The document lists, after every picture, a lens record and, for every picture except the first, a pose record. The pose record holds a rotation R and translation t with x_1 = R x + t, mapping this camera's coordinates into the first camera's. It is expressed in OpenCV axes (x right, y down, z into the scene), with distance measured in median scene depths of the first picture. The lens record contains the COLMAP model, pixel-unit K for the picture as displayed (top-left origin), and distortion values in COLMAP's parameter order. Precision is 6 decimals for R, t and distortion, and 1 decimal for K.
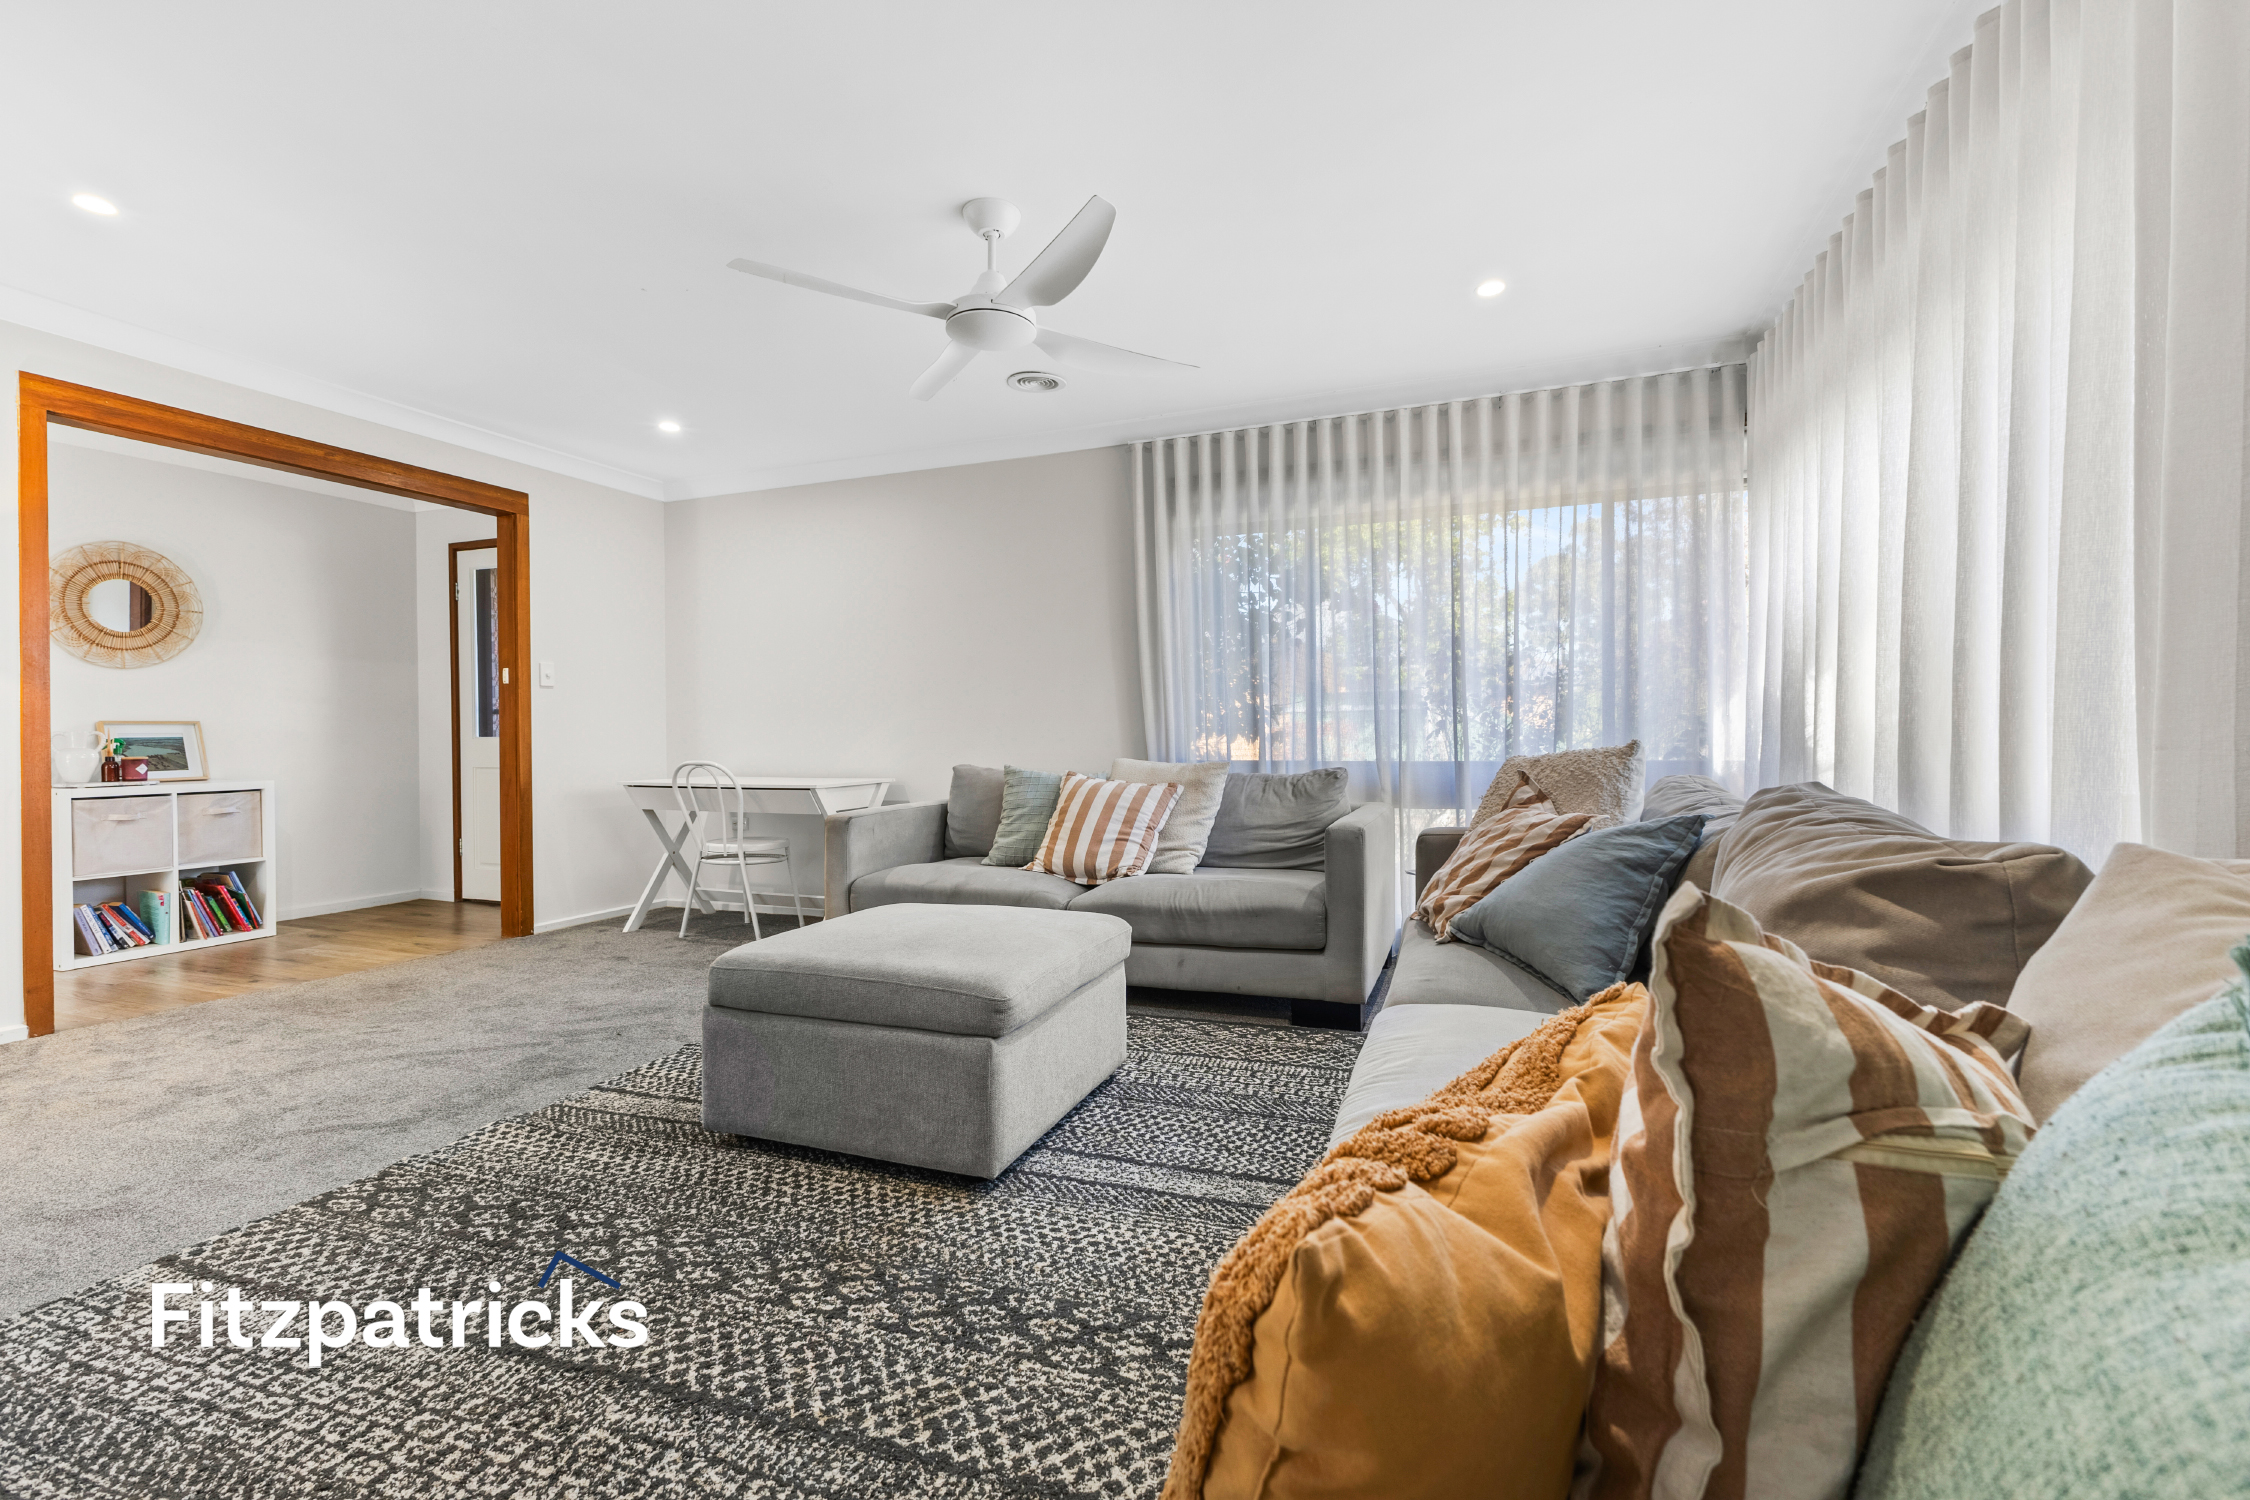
lens RADIAL K [[966.9, 0, 1125.0], [0, 966.9, 750.0], [0, 0, 1]] dist [0.001527, 0.000168]
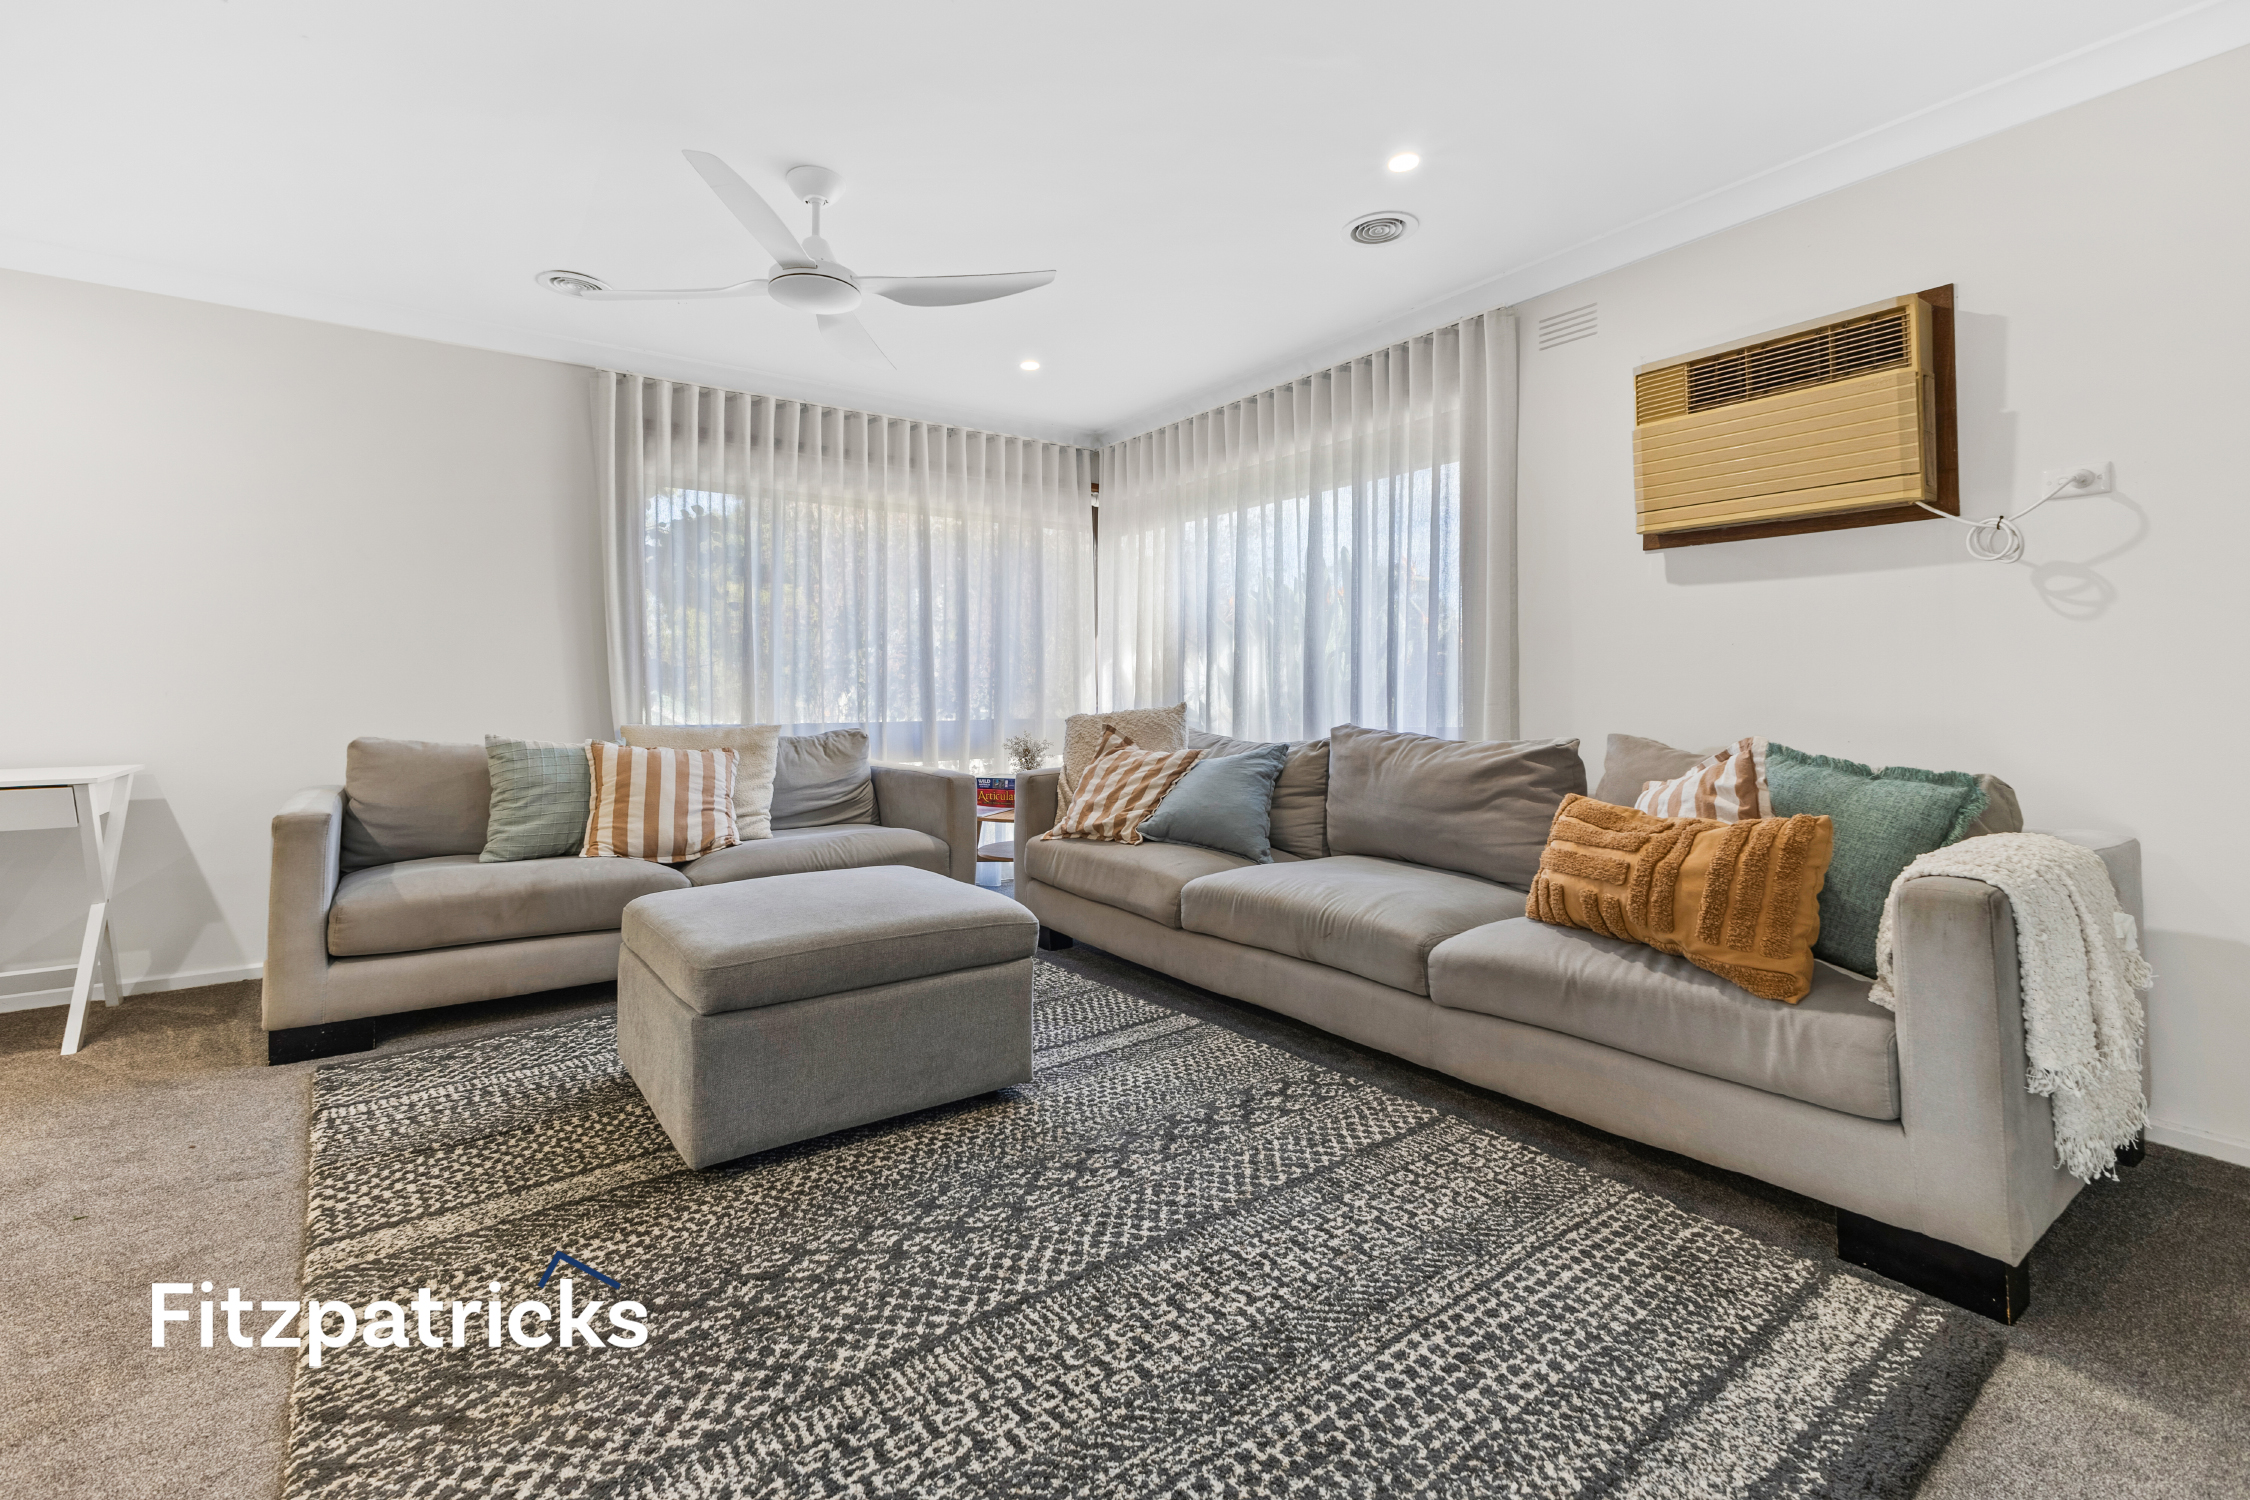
lens RADIAL K [[998.2, 0, 1131.7], [0, 998.2, 660.6], [0, 0, 1]] dist [0.007269, 0.000012]
pose [[0.548324, 0.035304, 0.835520, -0.936352], [0.010200, 0.998752, -0.048894, 0.000439], [-0.836204, 0.035332, 0.547280, 0.193068]]
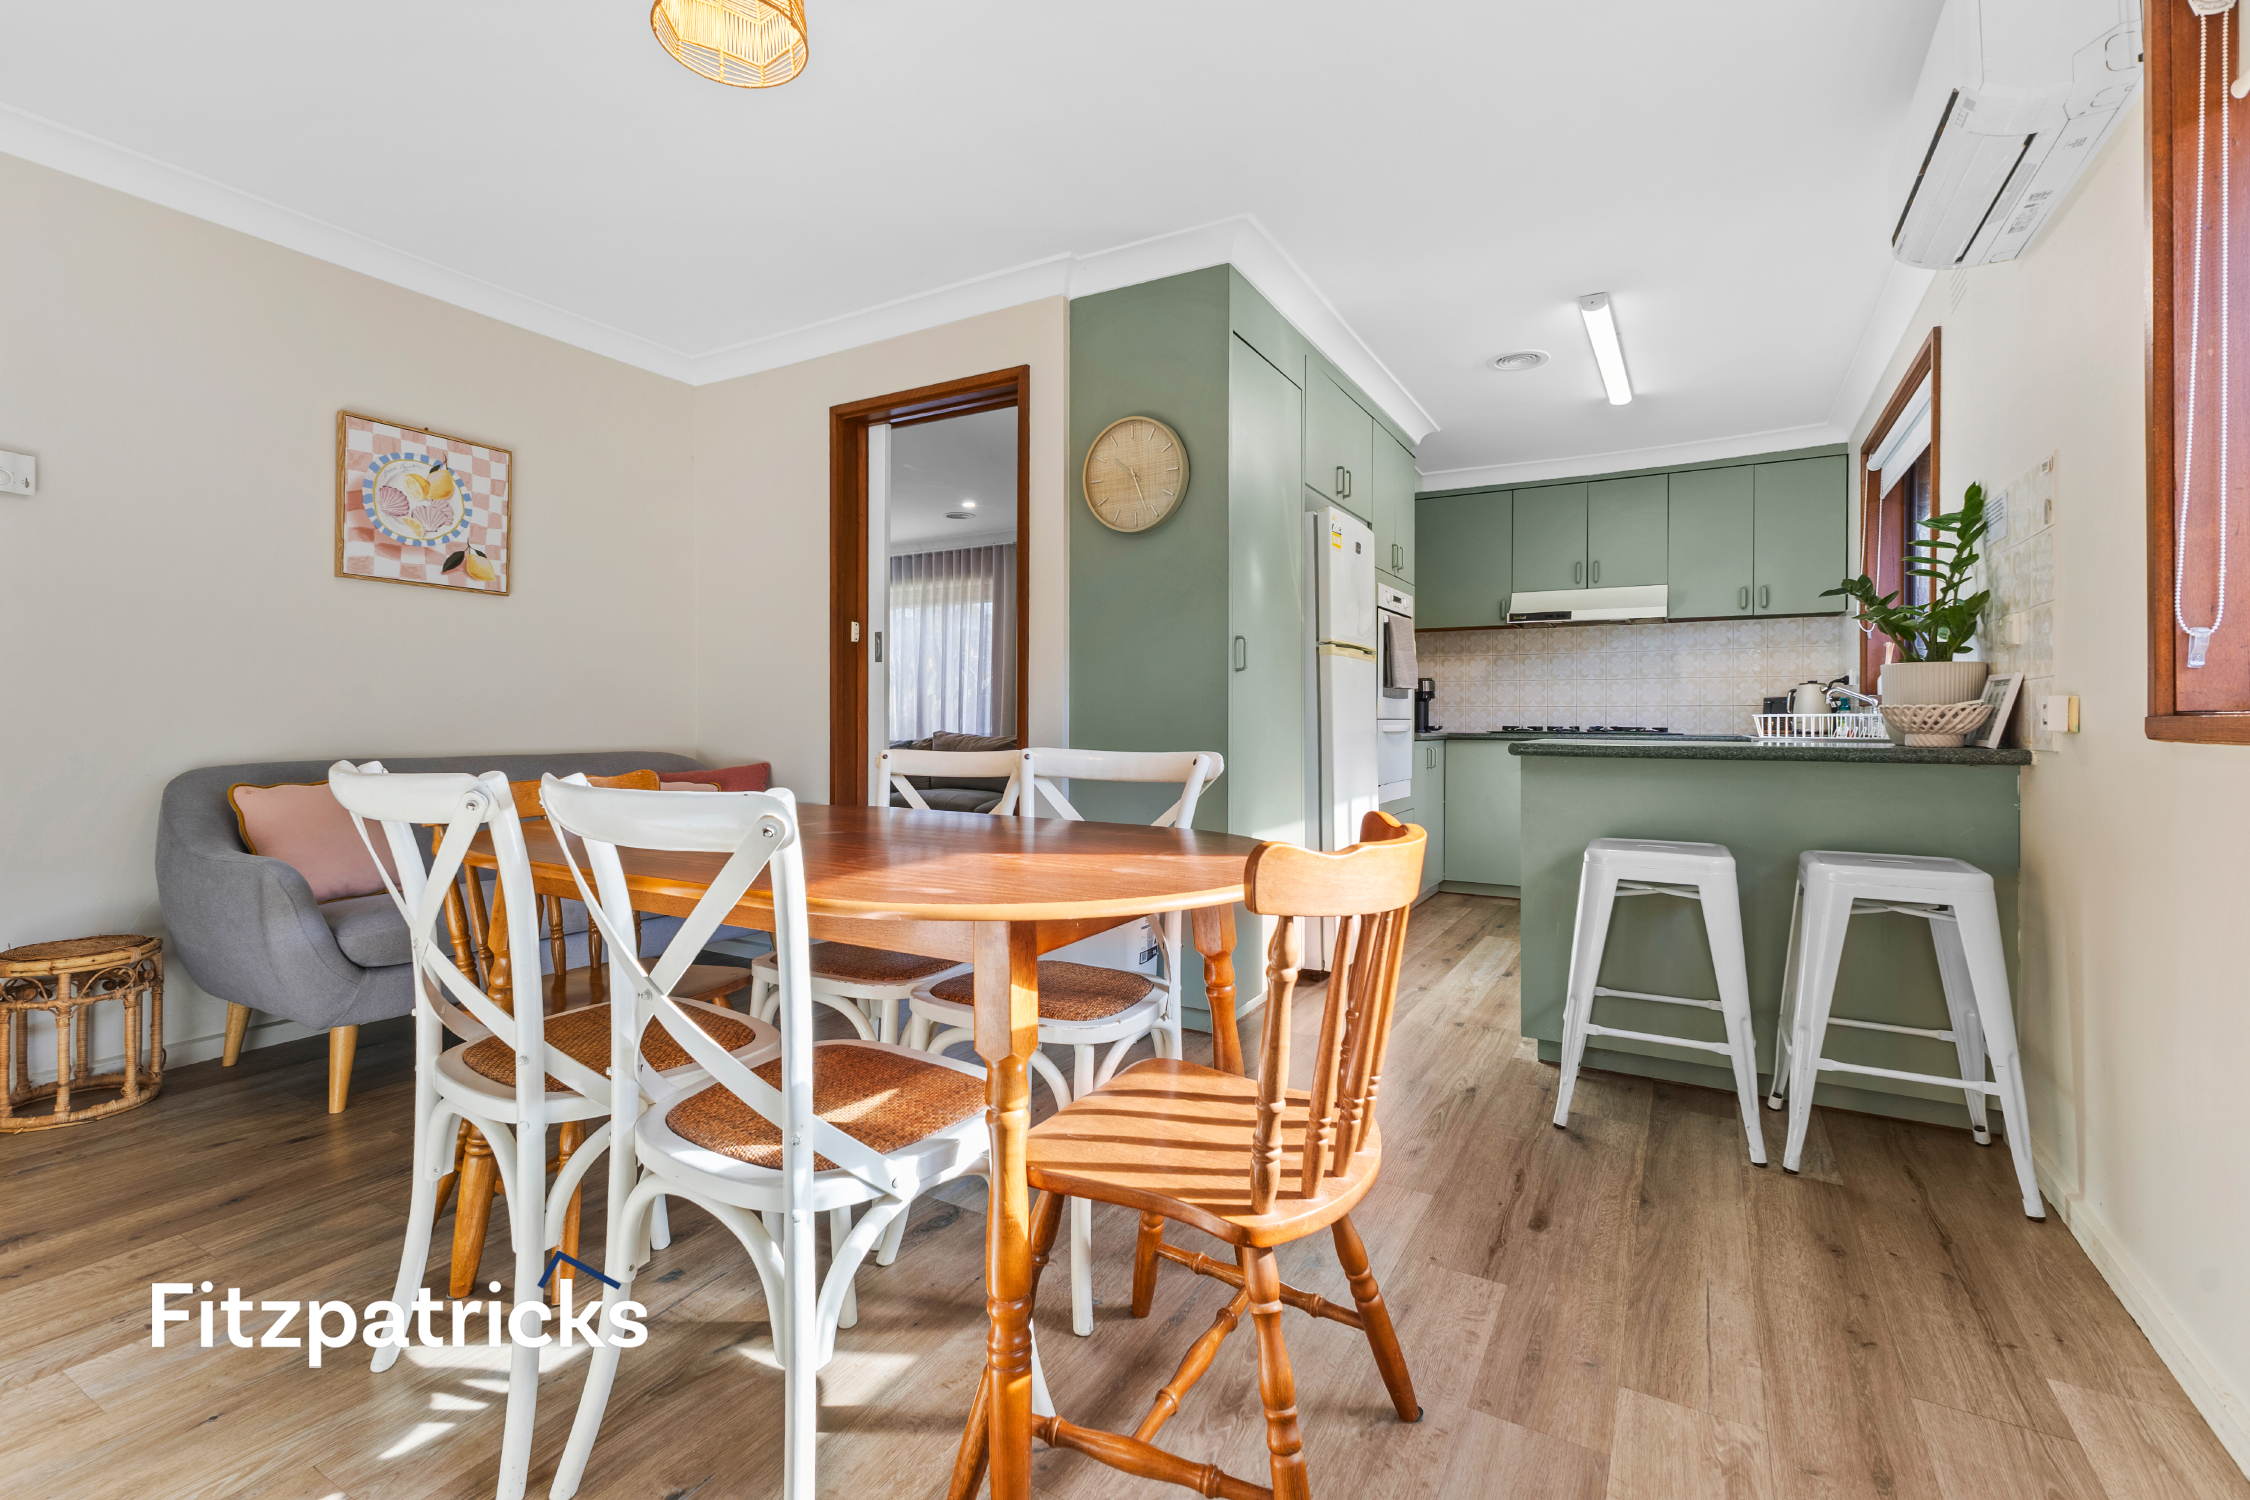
lens RADIAL K [[989.5, 0, 1120.6], [0, 989.5, 715.3], [0, 0, 1]] dist [0.000453, 0.000038]
pose [[0.156654, 0.008185, 0.987620, -2.519090], [0.013238, 0.999858, -0.010386, 0.022432], [-0.987565, 0.014701, 0.156524, -0.314573]]
